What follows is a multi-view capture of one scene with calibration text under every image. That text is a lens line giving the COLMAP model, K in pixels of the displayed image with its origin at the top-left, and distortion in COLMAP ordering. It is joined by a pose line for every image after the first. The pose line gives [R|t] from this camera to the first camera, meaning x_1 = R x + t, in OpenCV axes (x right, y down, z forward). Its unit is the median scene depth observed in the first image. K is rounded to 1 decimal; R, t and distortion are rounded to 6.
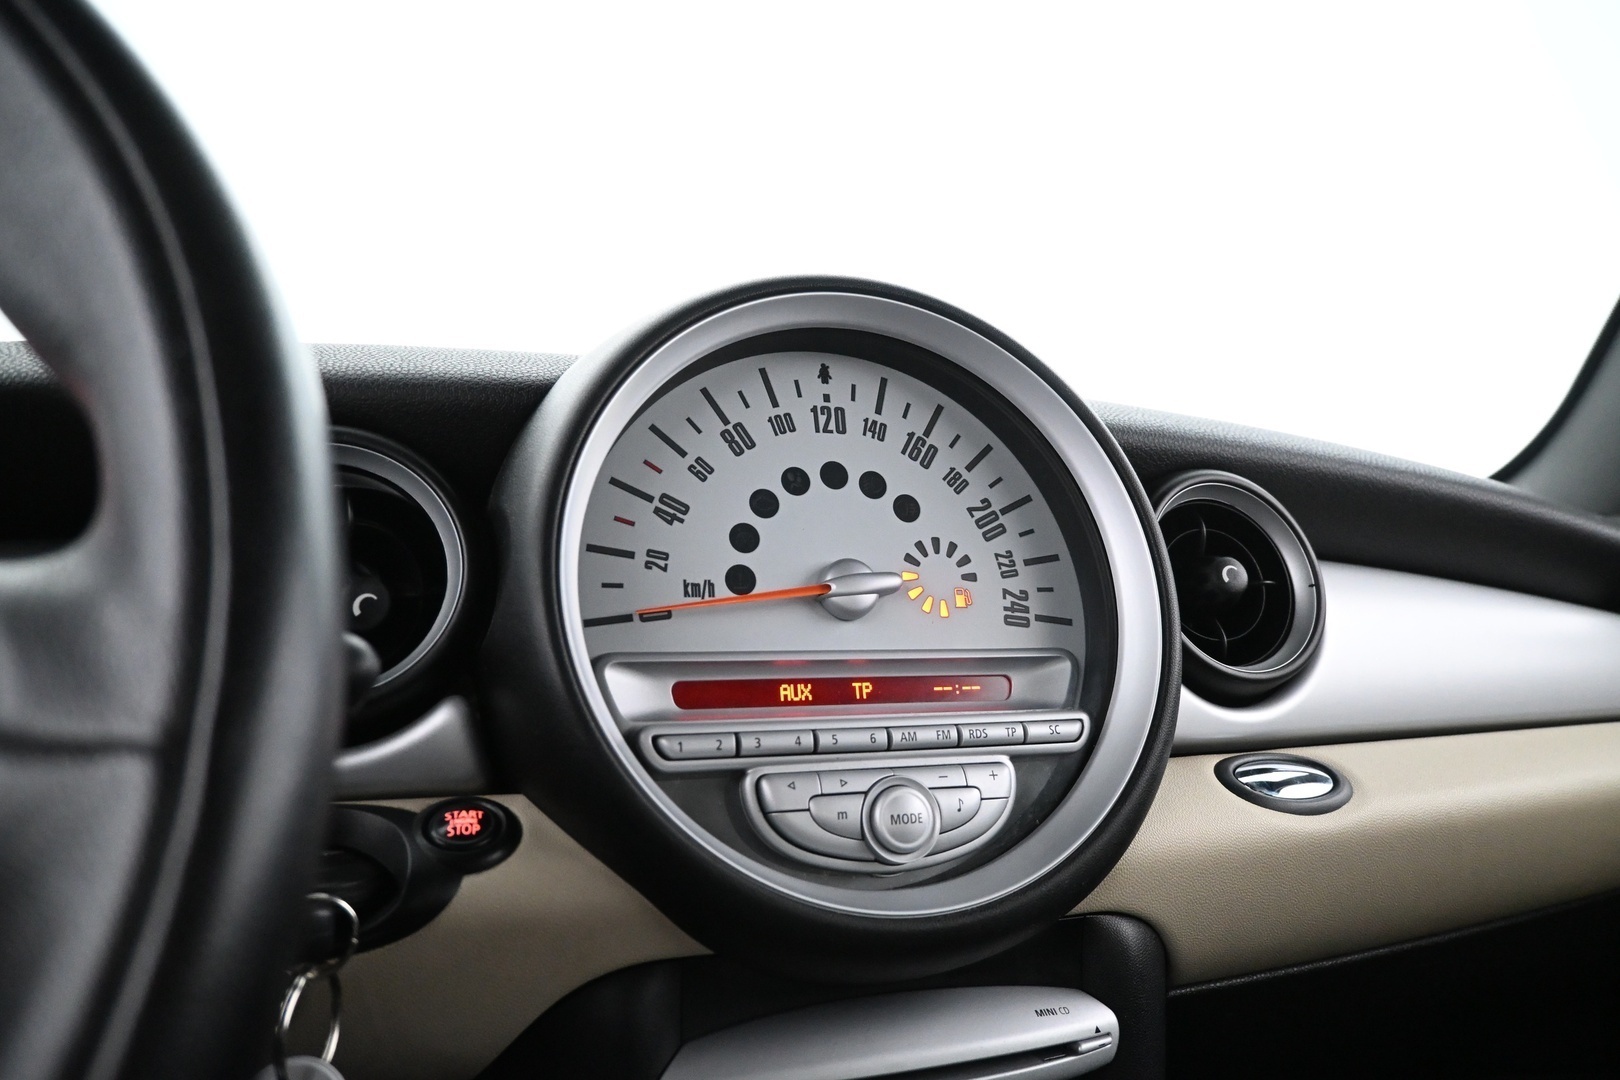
lens RADIAL K [[1086.7, 0, 805.6], [0, 1086.7, 540.1], [0, 0, 1]] dist [-0.010092, 0.007980]
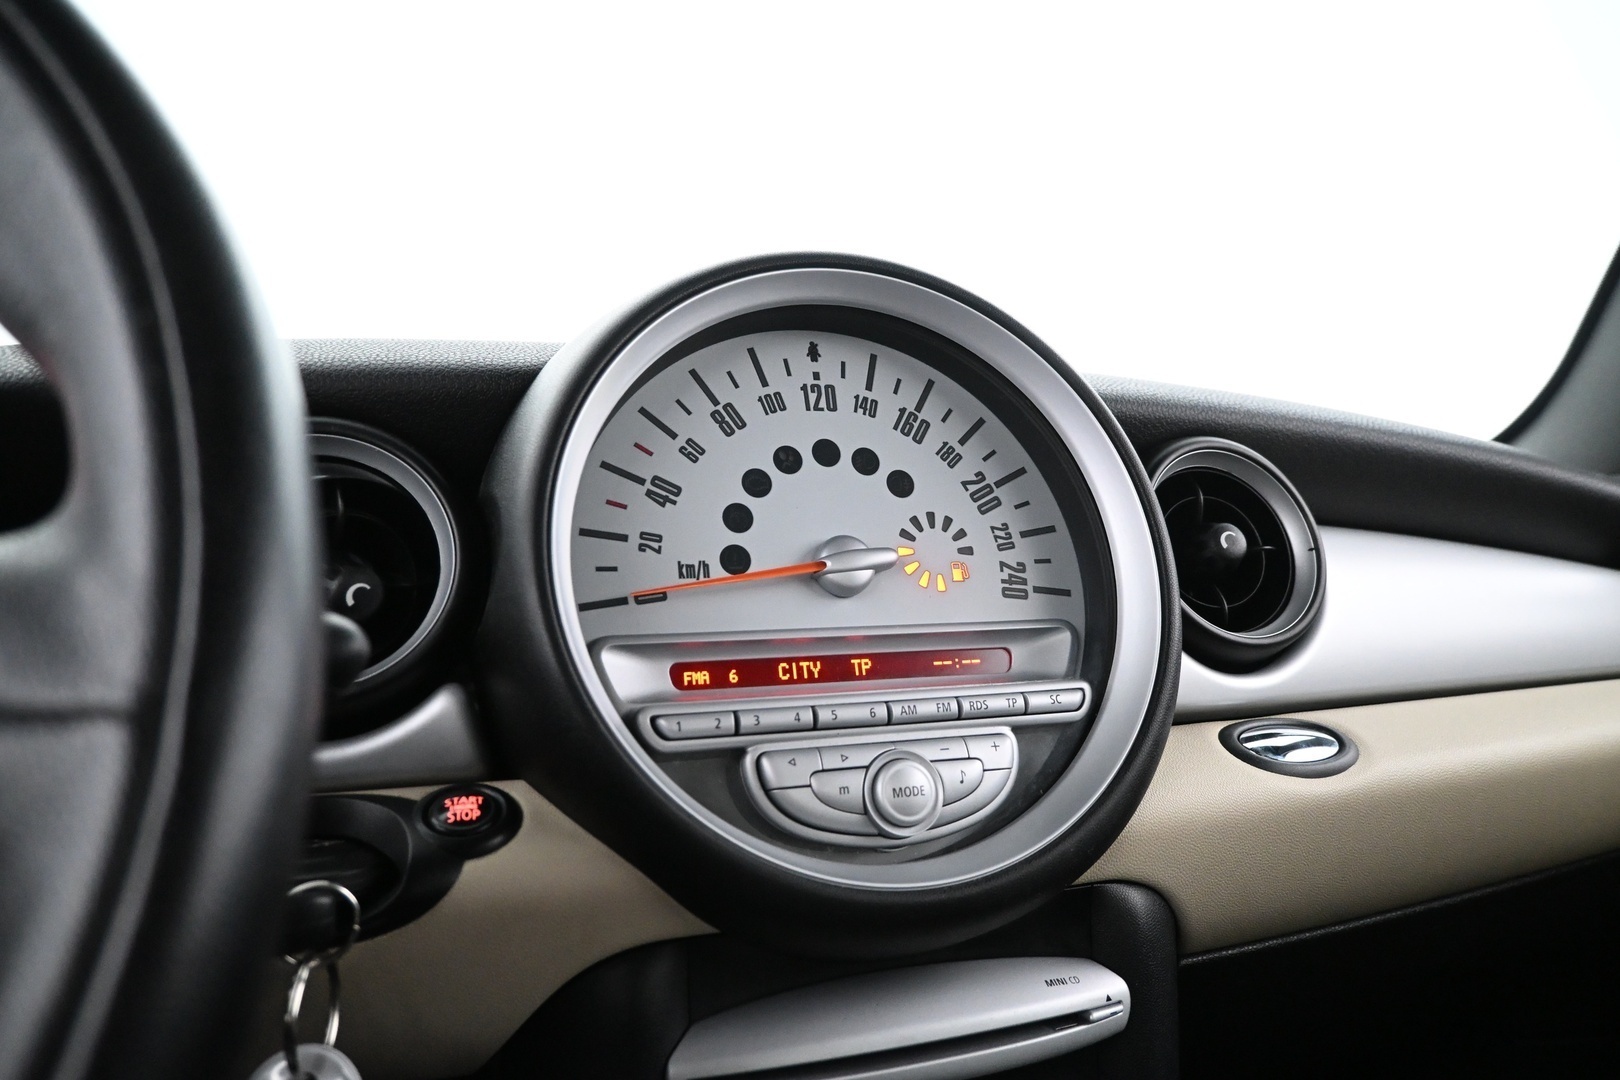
lens RADIAL K [[1086.7, 0, 805.2], [0, 1086.7, 538.8], [0, 0, 1]] dist [-0.010092, 0.007980]
pose [[0.999407, -0.034103, -0.004699, 0.009533], [0.034110, 0.999417, 0.001428, 0.018122], [0.004648, -0.001587, 0.999988, 0.004162]]
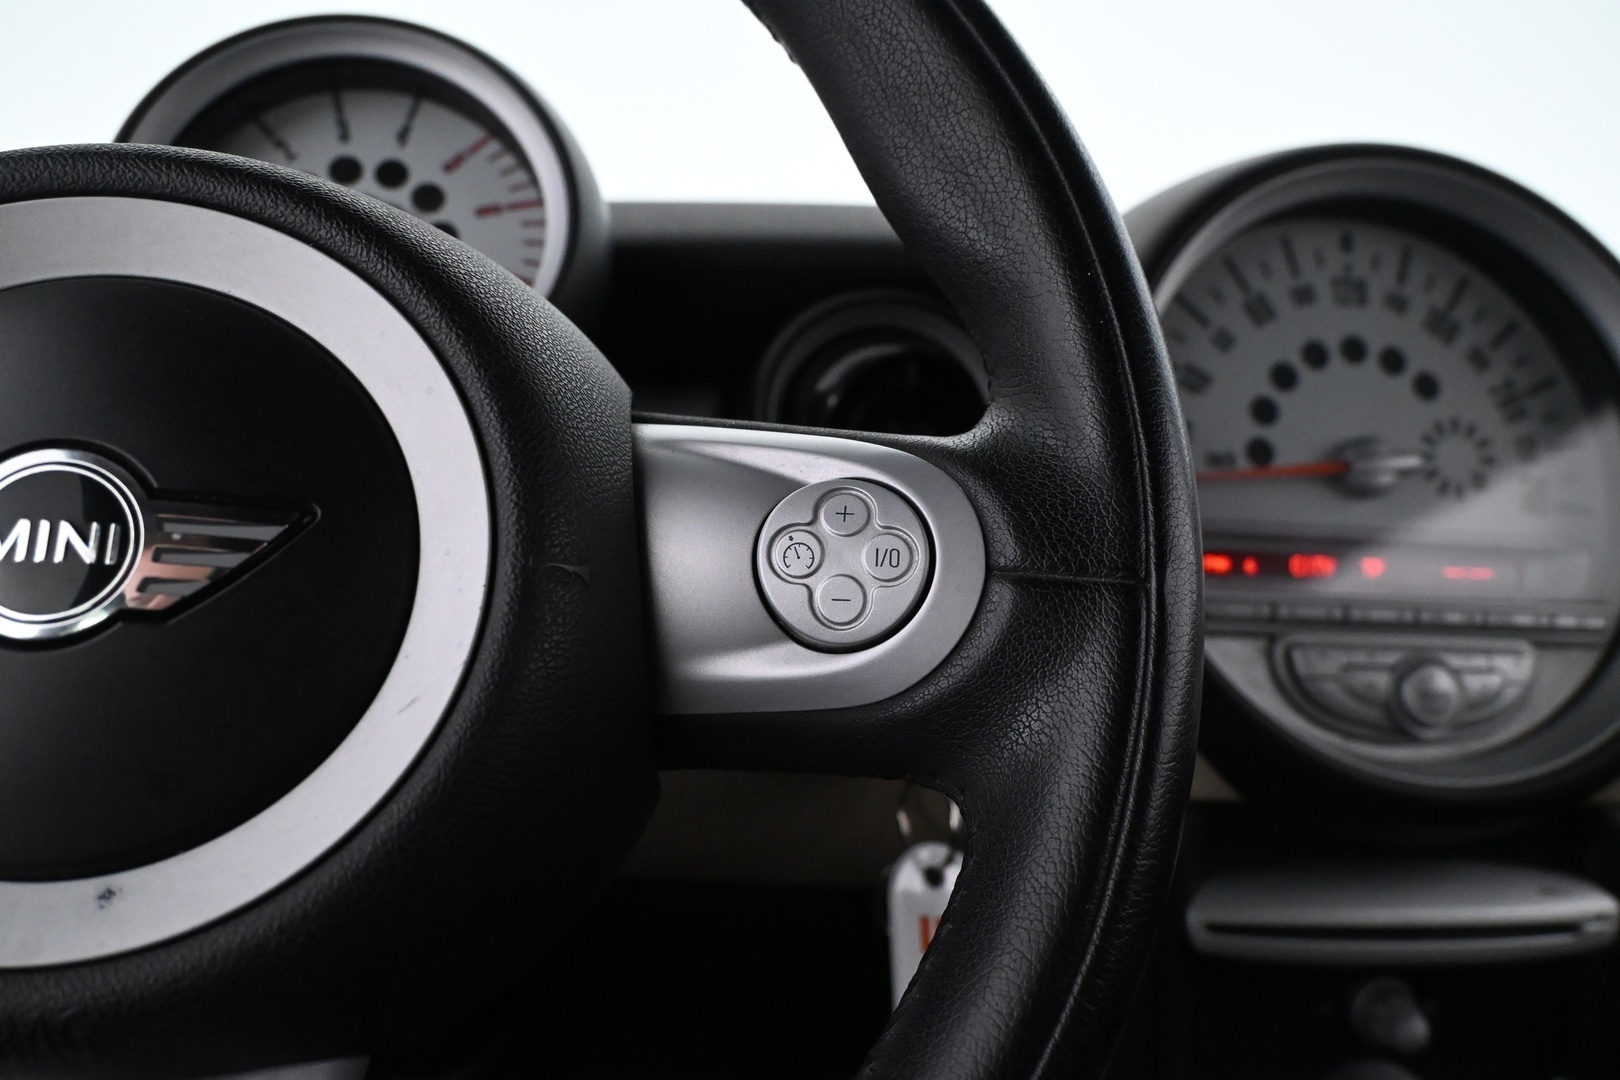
lens RADIAL K [[1247.7, 0, 808.0], [0, 1247.7, 534.3], [0, 0, 1]] dist [-0.014797, -0.008991]
pose [[0.979448, 0.064887, -0.190972, -0.245921], [-0.040757, 0.990978, 0.127675, -0.019043], [0.197534, -0.117268, 0.973257, -0.221647]]
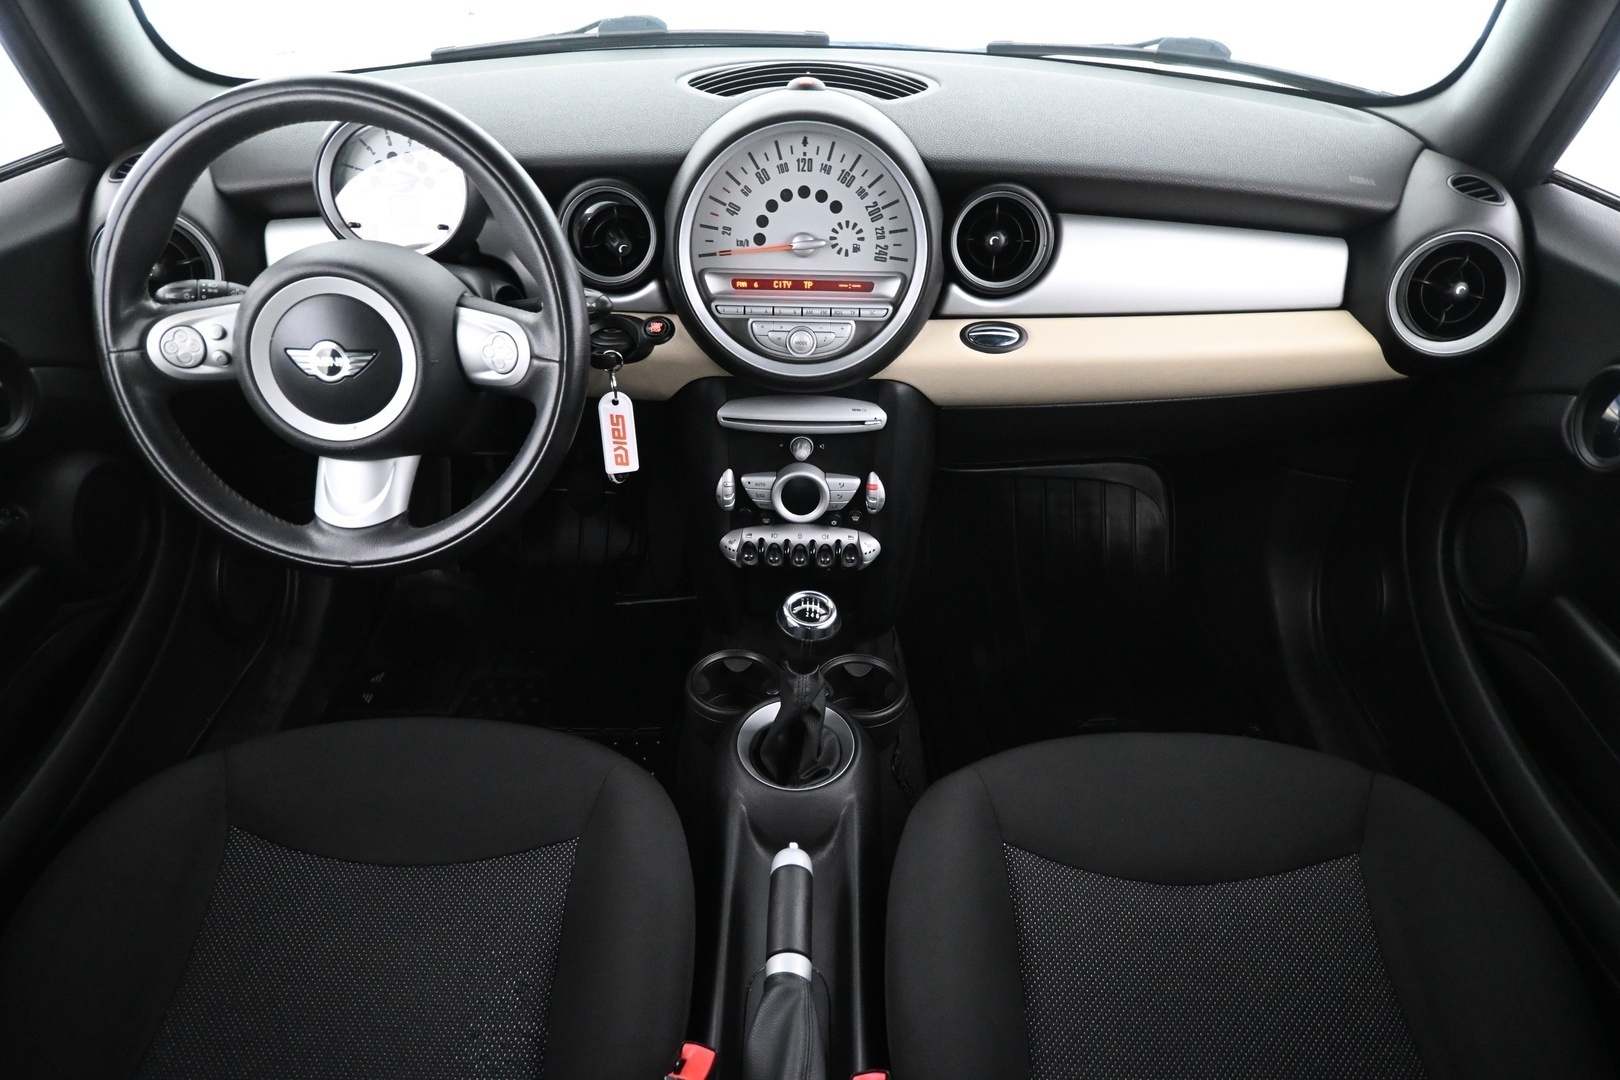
lens RADIAL K [[1086.7, 0, 803.8], [0, 1086.7, 536.0], [0, 0, 1]] dist [-0.010092, 0.007980]
pose [[0.933415, 0.203388, -0.295585, 0.927615], [0.011393, 0.806599, 0.590989, -0.902116], [0.358619, -0.555005, 0.750574, -1.252513]]
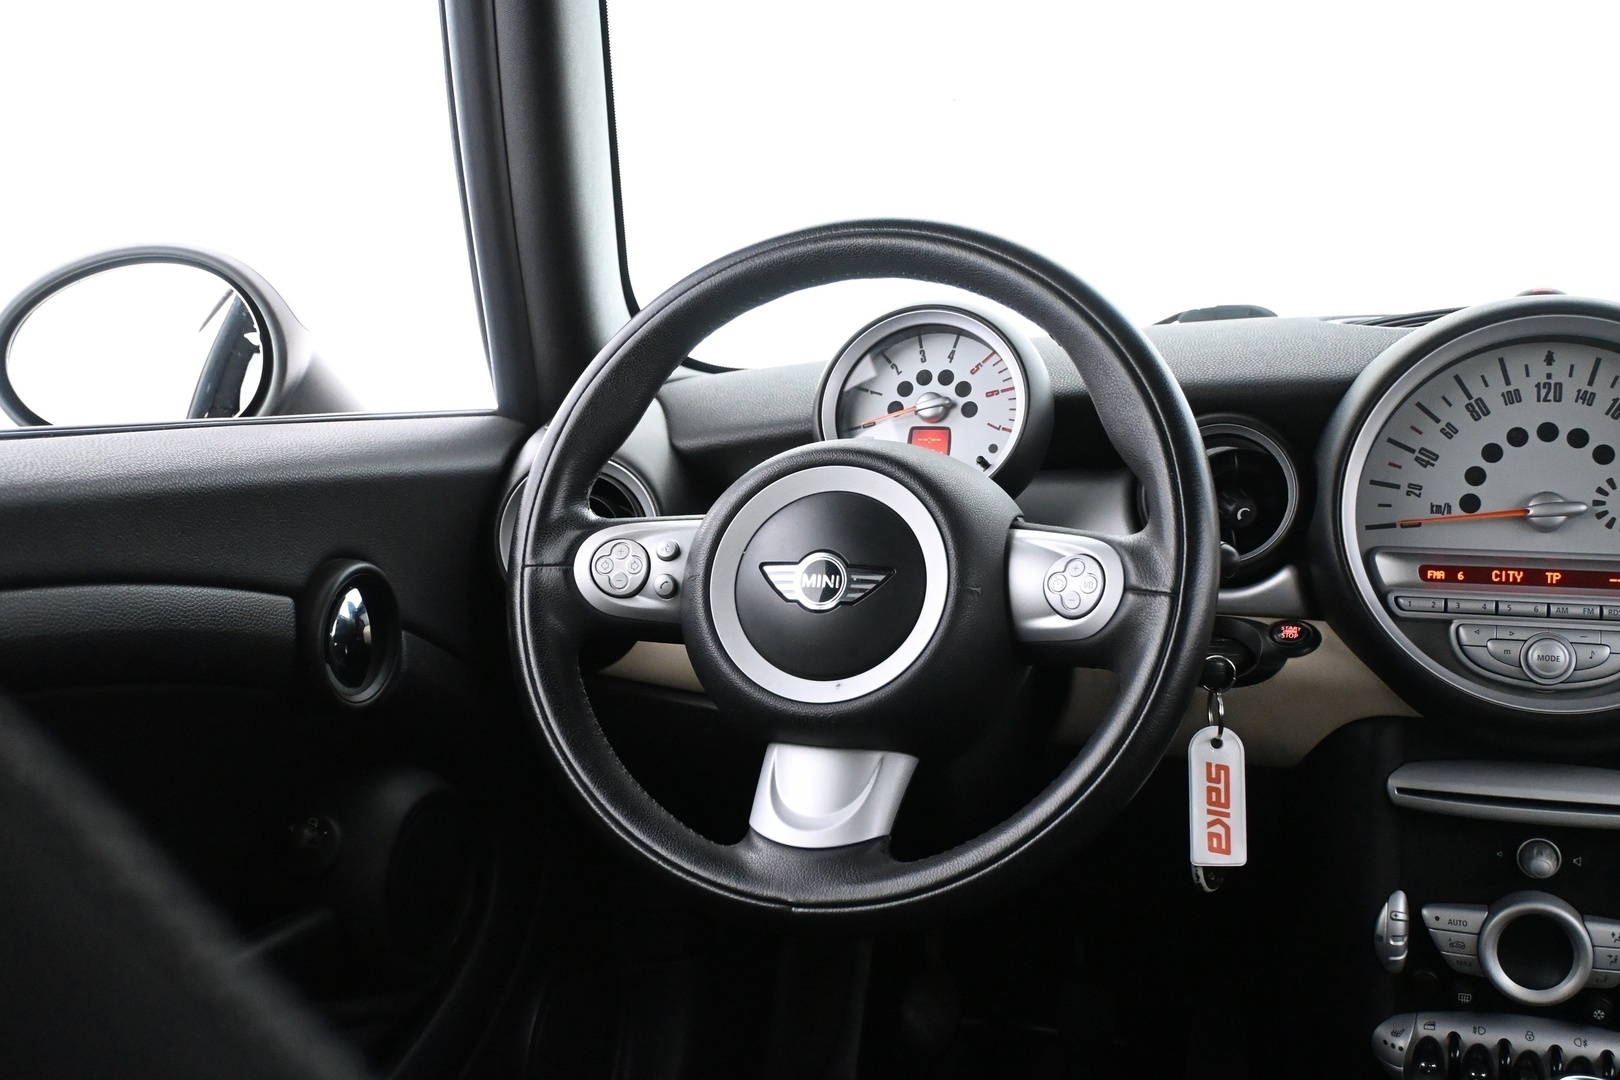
lens RADIAL K [[1661.5, 0, 804.3], [0, 1661.5, 534.6], [0, 0, 1]] dist [-0.018157, 0.000000]
pose [[0.774520, 0.066230, -0.629072, 0.710761], [0.044315, 0.986379, 0.158408, -0.344130], [0.630995, -0.150568, 0.761036, -1.458161]]
